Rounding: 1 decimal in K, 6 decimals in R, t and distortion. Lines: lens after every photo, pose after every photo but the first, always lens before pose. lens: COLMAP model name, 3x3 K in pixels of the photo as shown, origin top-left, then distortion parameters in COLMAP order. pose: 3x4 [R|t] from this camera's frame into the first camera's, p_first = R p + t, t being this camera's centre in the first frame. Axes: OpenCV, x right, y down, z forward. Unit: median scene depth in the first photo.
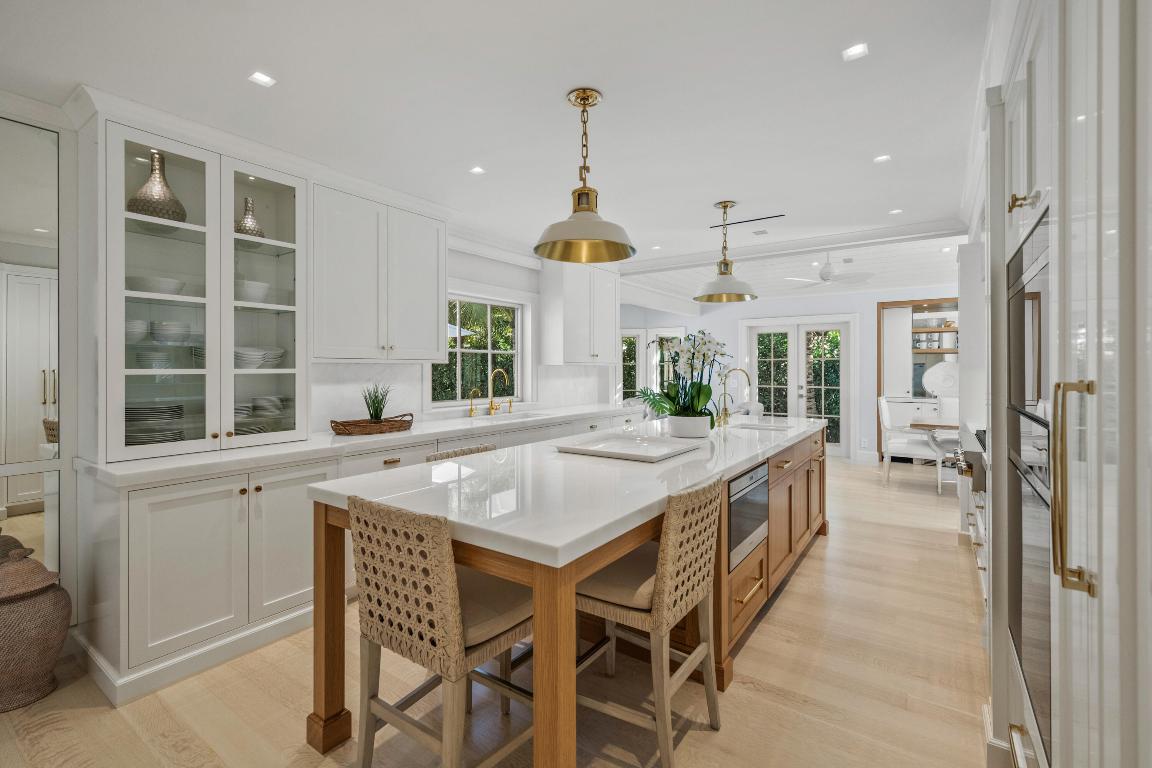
lens RADIAL K [[517.8, 0, 581.9], [0, 517.8, 374.4], [0, 0, 1]] dist [-0.003966, -0.000181]
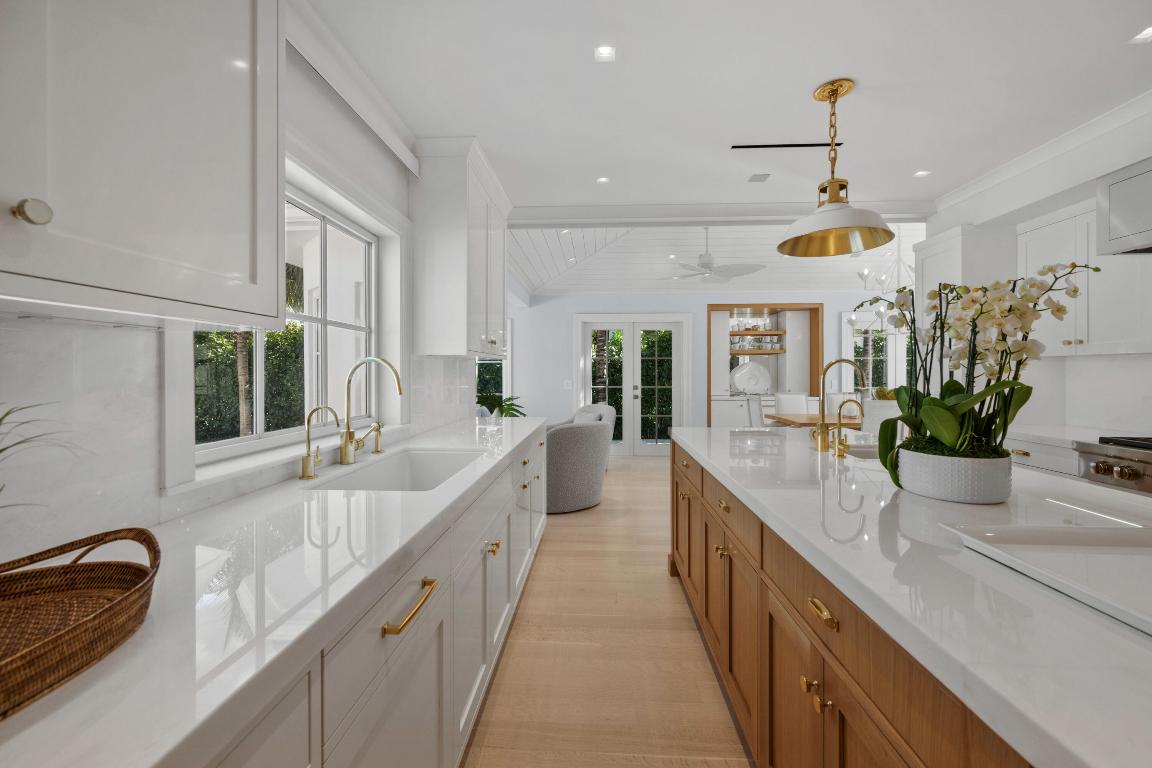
lens RADIAL K [[459.6, 0, 572.2], [0, 459.6, 375.7], [0, 0, 1]] dist [-0.002807, 0.000373]
pose [[0.848528, -0.000501, 0.529150, -0.255363], [0.000743, 1.000000, -0.000243, 0.006288], [-0.529150, 0.000599, 0.848528, 0.671794]]
